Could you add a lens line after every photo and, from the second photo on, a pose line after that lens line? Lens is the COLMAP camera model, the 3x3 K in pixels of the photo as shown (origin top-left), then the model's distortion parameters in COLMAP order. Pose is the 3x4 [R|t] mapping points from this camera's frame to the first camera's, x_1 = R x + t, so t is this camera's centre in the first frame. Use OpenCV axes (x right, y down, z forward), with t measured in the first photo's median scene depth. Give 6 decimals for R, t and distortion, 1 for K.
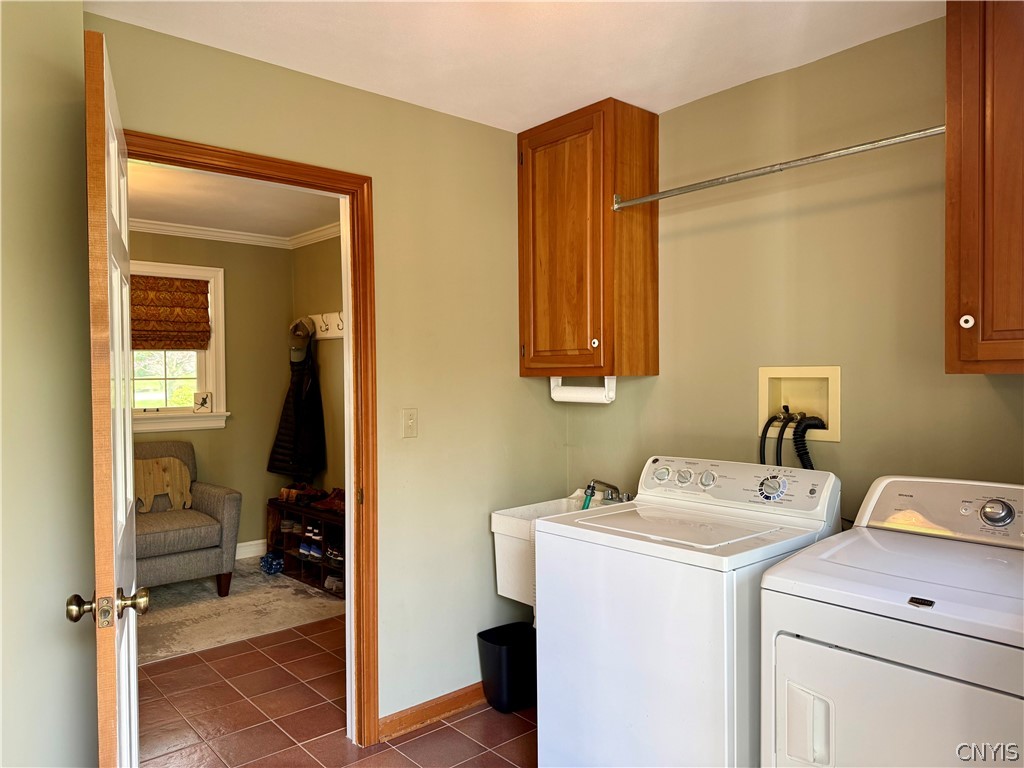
lens RADIAL K [[719.4, 0, 512.0], [0, 719.4, 384.0], [0, 0, 1]] dist [0.082073, -0.099435]
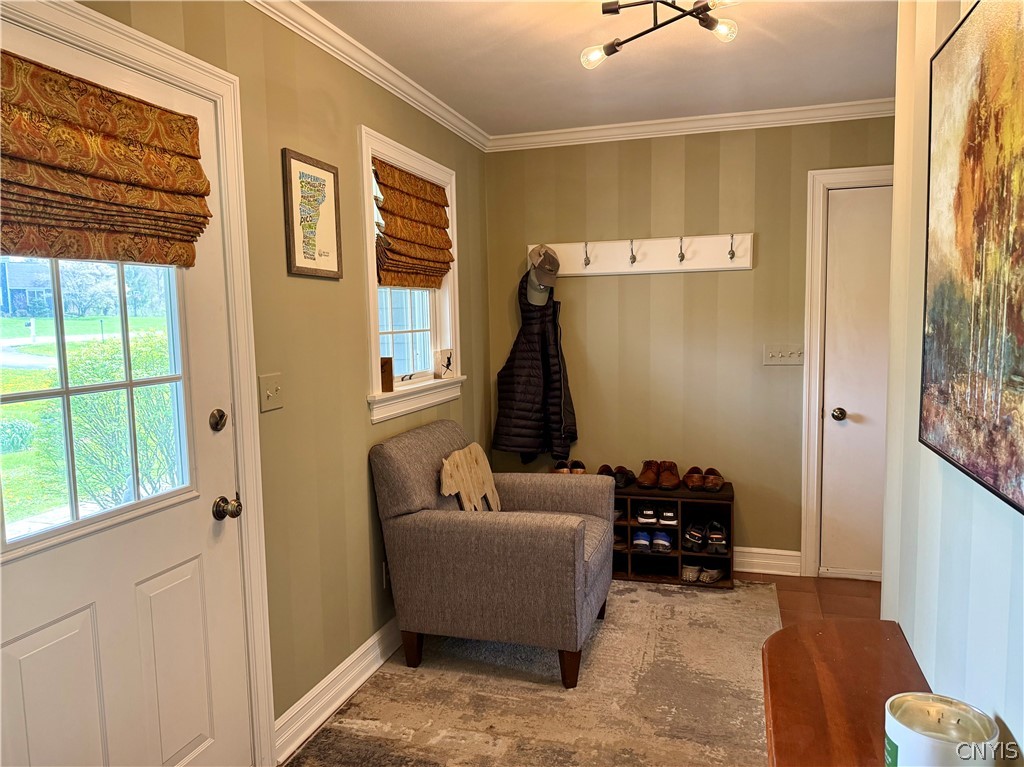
lens RADIAL K [[719.4, 0, 512.0], [0, 719.4, 383.5], [0, 0, 1]] dist [0.082073, -0.099435]
pose [[0.842905, -0.061147, 0.534577, -0.759493], [0.023040, 0.996712, 0.077679, -0.008551], [-0.537569, -0.053160, 0.841542, 0.383864]]
